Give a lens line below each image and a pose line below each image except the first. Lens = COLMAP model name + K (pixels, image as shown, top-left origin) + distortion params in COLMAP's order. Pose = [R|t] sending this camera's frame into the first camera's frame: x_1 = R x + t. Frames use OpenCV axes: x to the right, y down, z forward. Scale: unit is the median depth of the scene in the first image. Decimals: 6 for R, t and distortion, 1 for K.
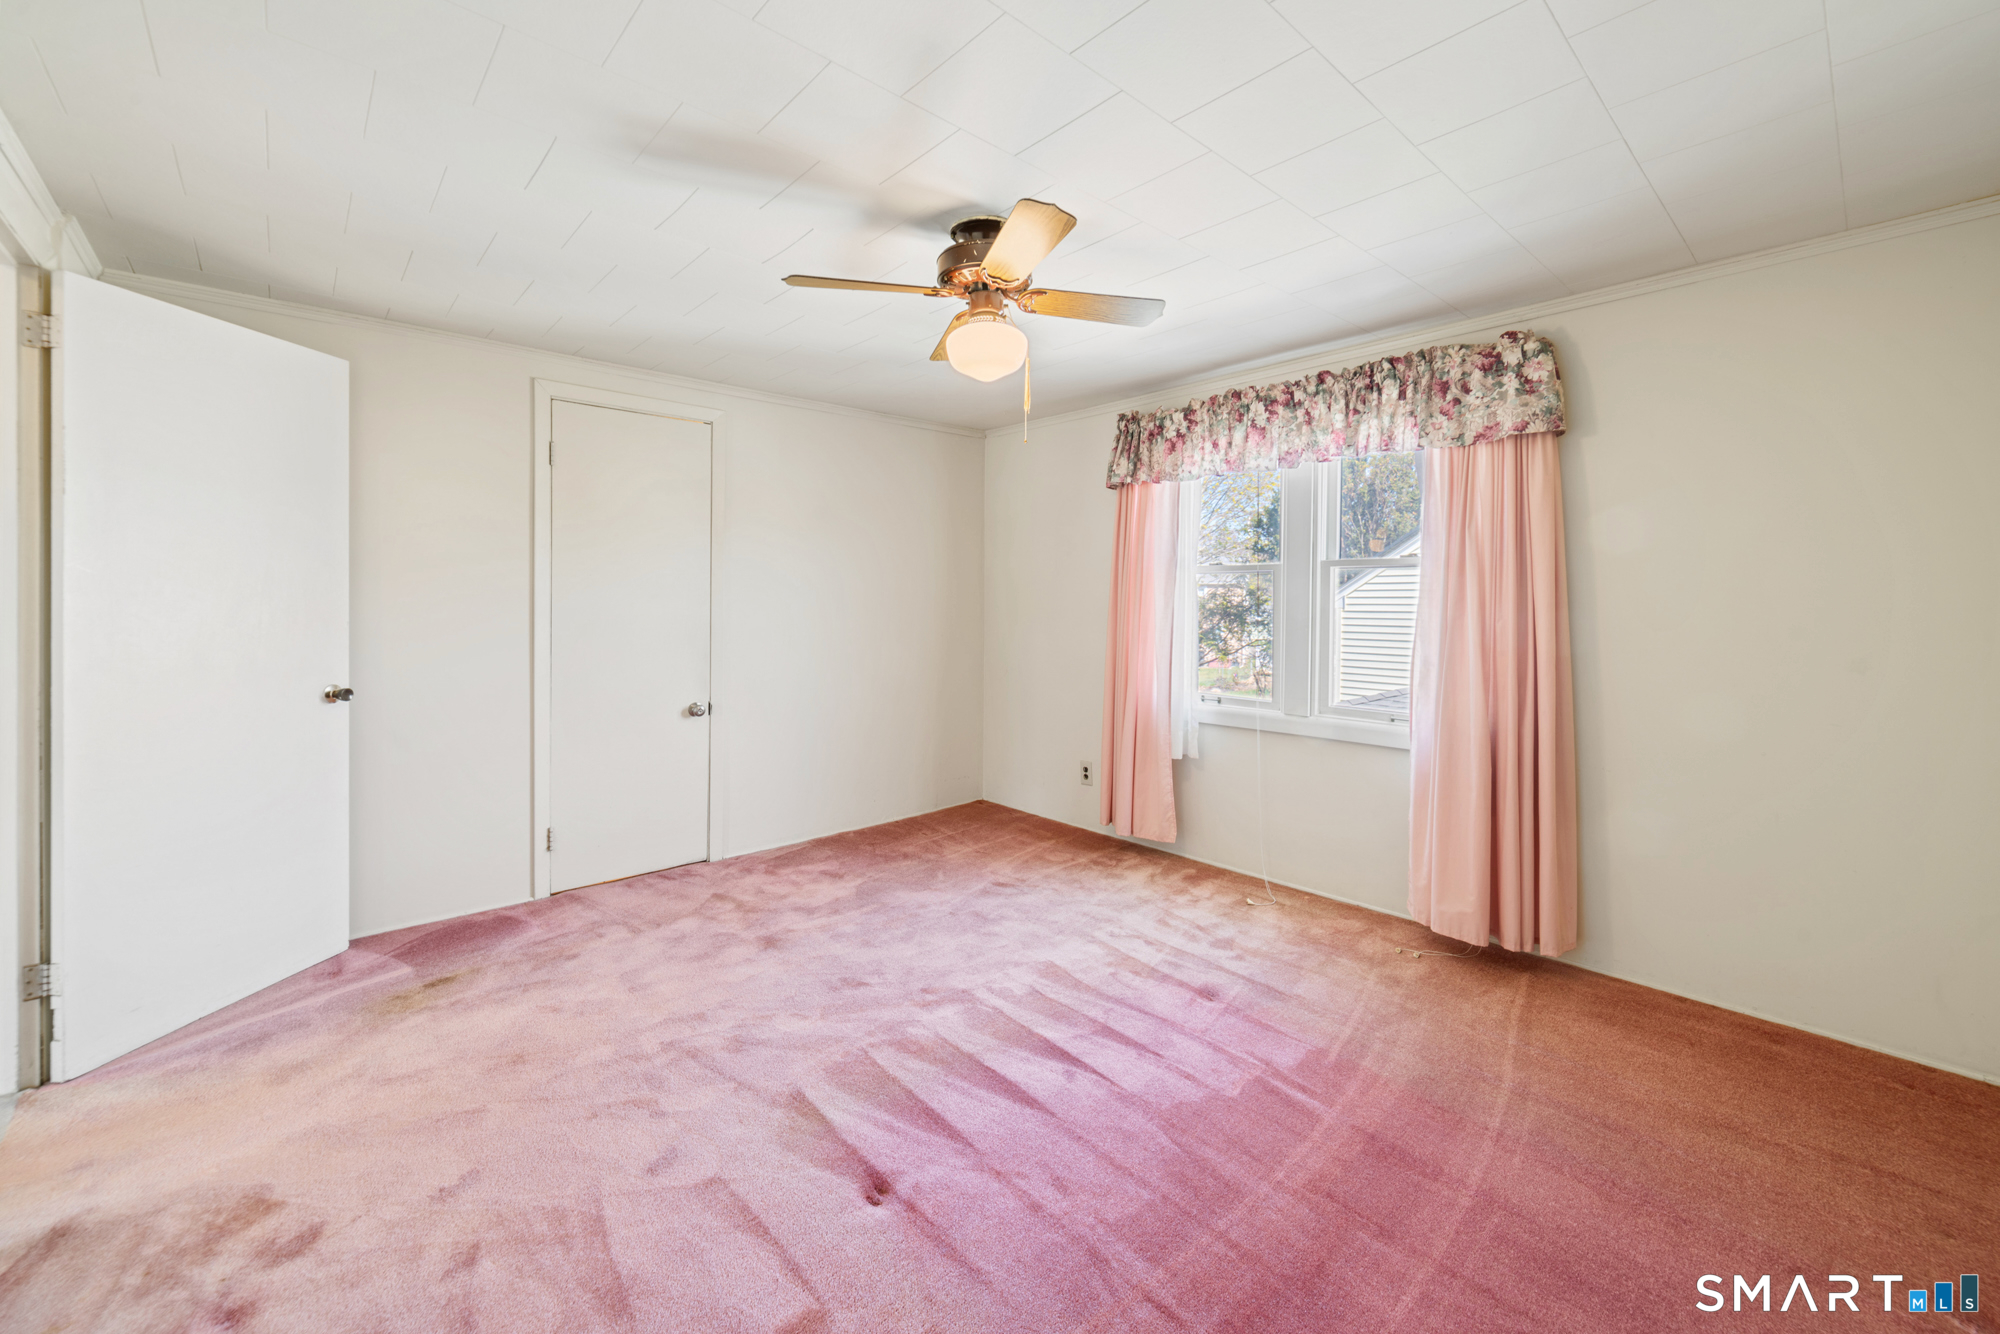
lens RADIAL K [[787.4, 0, 1005.3], [0, 787.4, 614.7], [0, 0, 1]] dist [-0.000448, 0.000406]
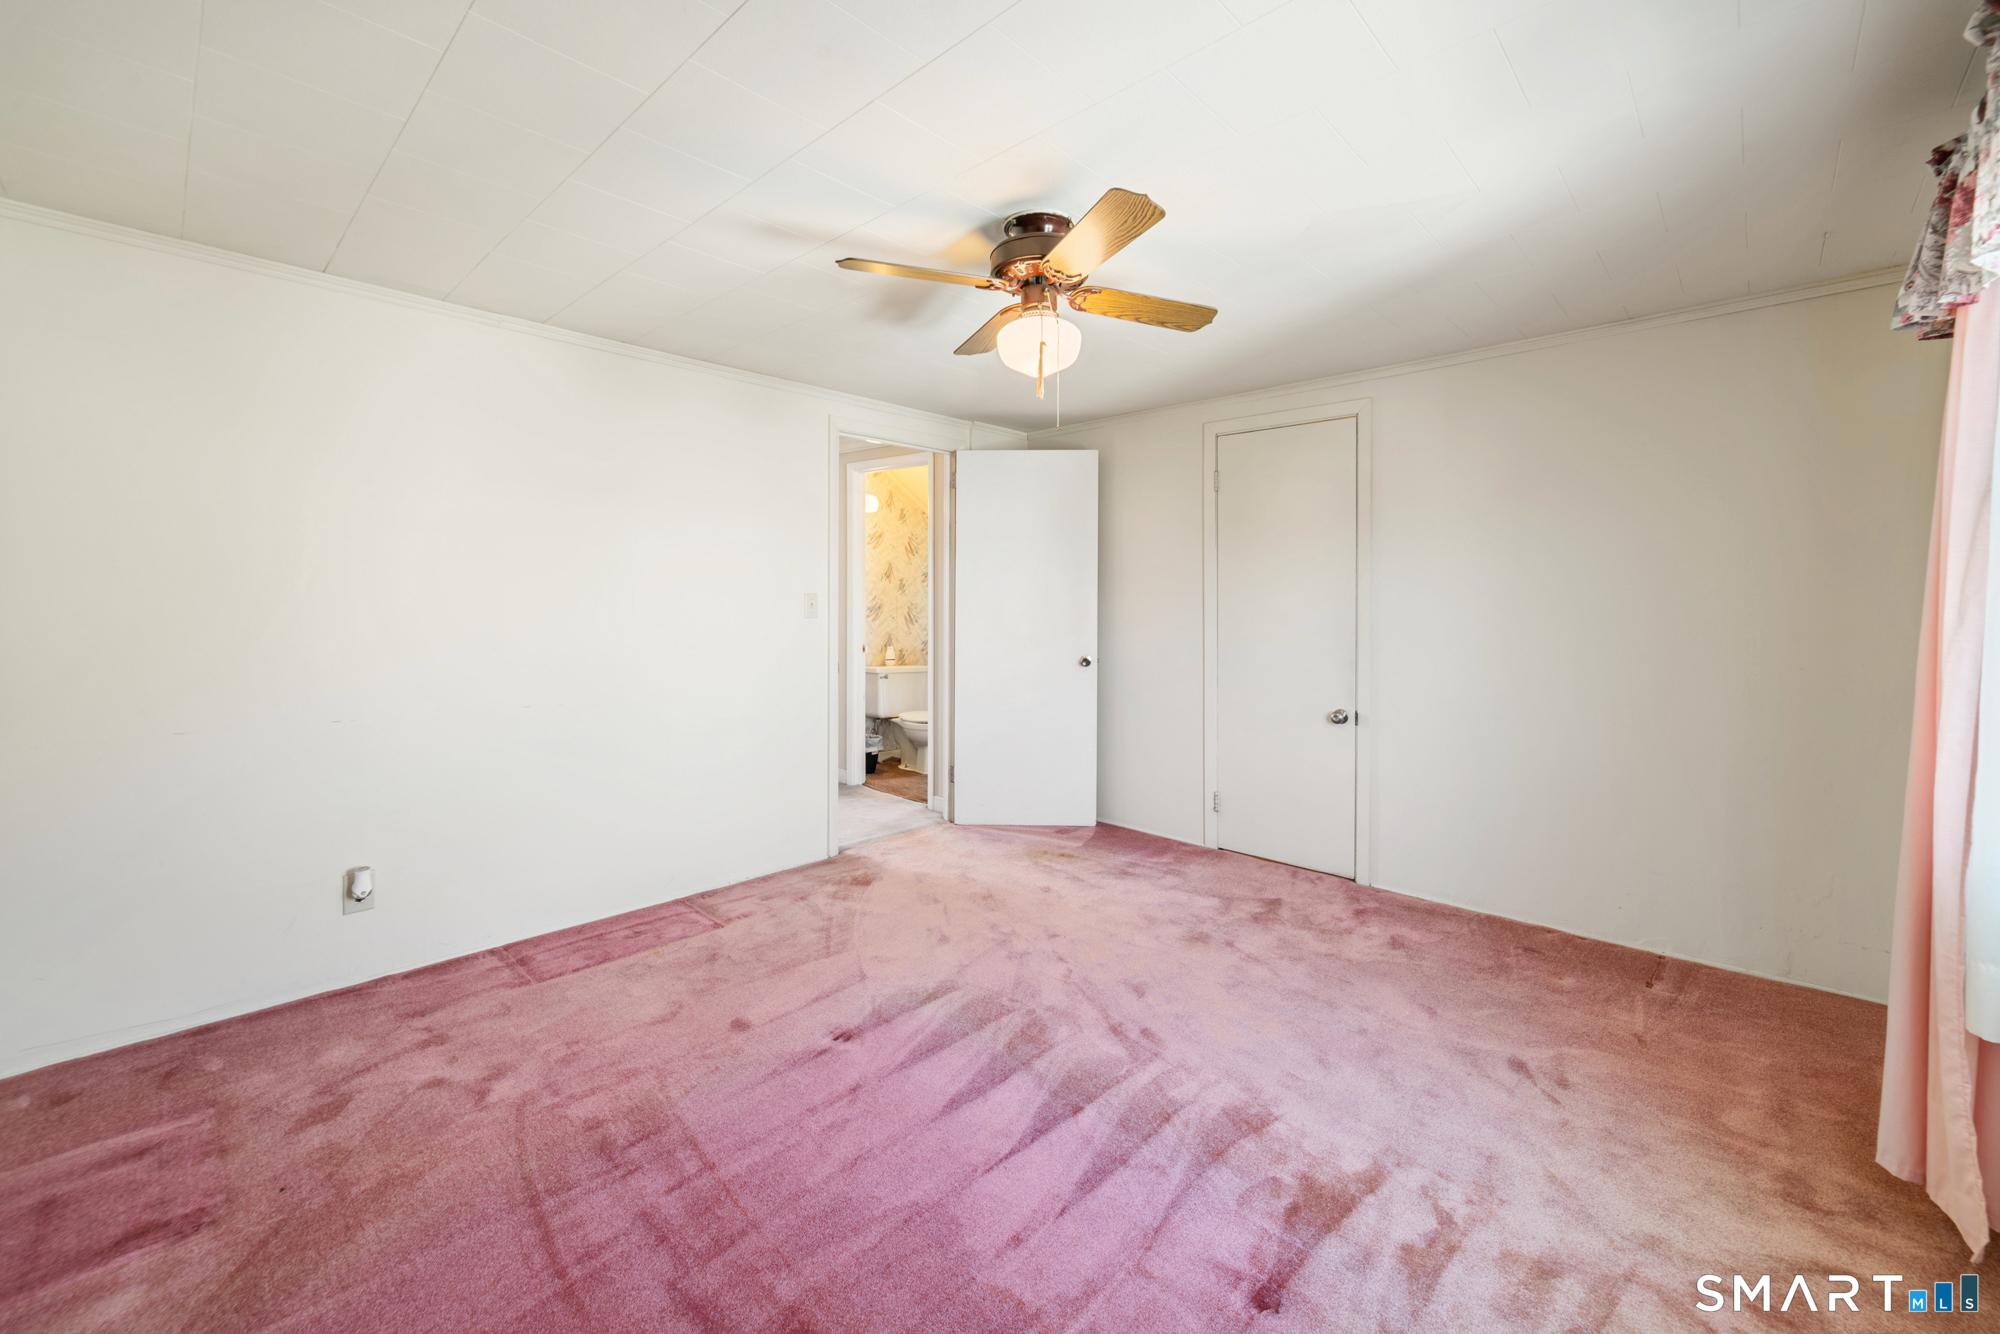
lens RADIAL K [[806.6, 0, 1004.6], [0, 806.6, 593.5], [0, 0, 1]] dist [0.000157, 0.000109]
pose [[0.075882, -0.017334, -0.996966, 0.716921], [-0.019733, 0.999627, -0.018882, -0.002899], [0.996921, 0.021106, 0.075512, 0.663000]]
